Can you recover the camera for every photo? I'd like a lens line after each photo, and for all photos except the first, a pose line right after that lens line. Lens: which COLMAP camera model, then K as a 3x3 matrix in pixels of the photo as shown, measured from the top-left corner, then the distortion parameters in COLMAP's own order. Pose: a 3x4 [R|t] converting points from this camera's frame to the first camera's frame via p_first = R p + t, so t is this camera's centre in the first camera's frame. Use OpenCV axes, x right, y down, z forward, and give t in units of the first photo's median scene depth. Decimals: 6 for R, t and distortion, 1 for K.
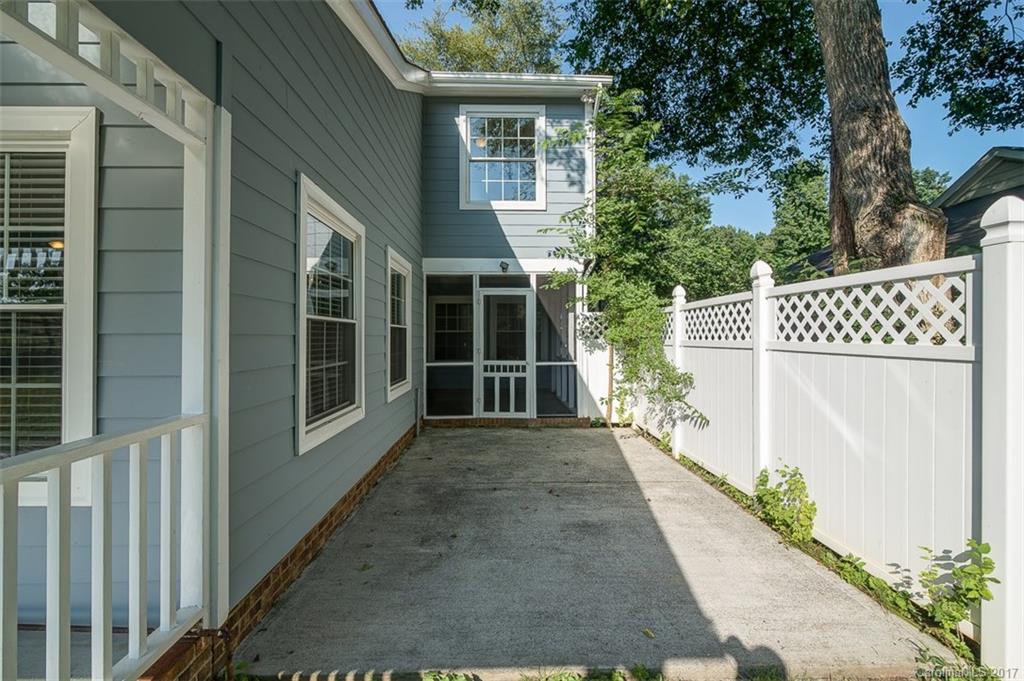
lens RADIAL K [[468.6, 0, 508.4], [0, 468.6, 338.4], [0, 0, 1]] dist [-0.013758, -0.000105]
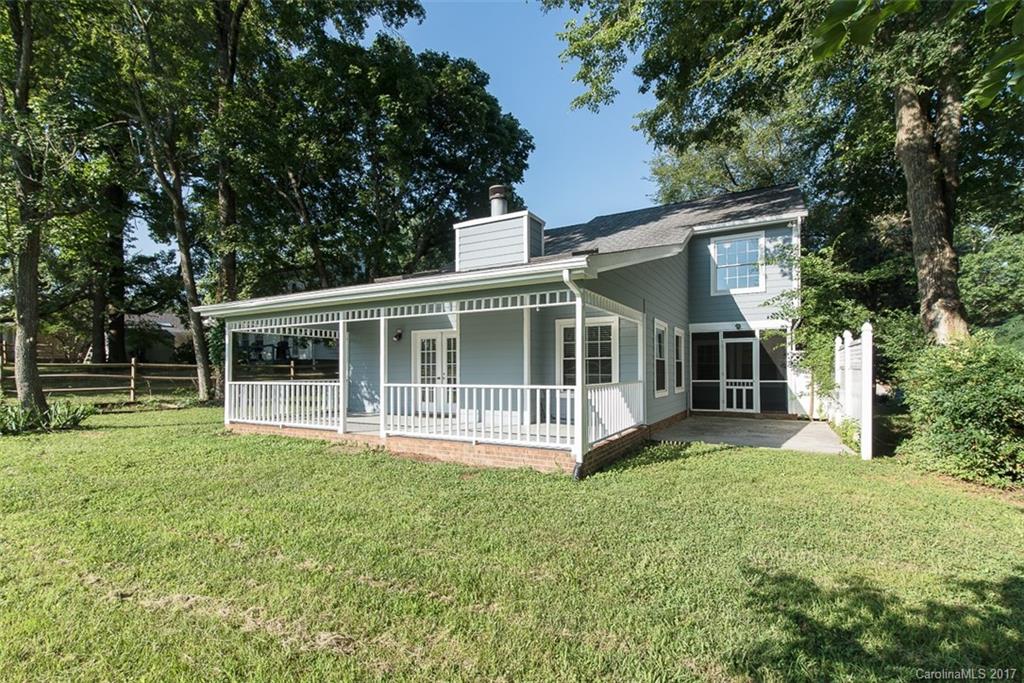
lens RADIAL K [[468.6, 0, 486.5], [0, 468.6, 367.7], [0, 0, 1]] dist [-0.013758, -0.000105]
pose [[0.836267, -0.005763, -0.548293, 0.159963], [0.000292, 0.999949, -0.010066, 0.020703], [0.548323, 0.008258, 0.836226, -0.993629]]
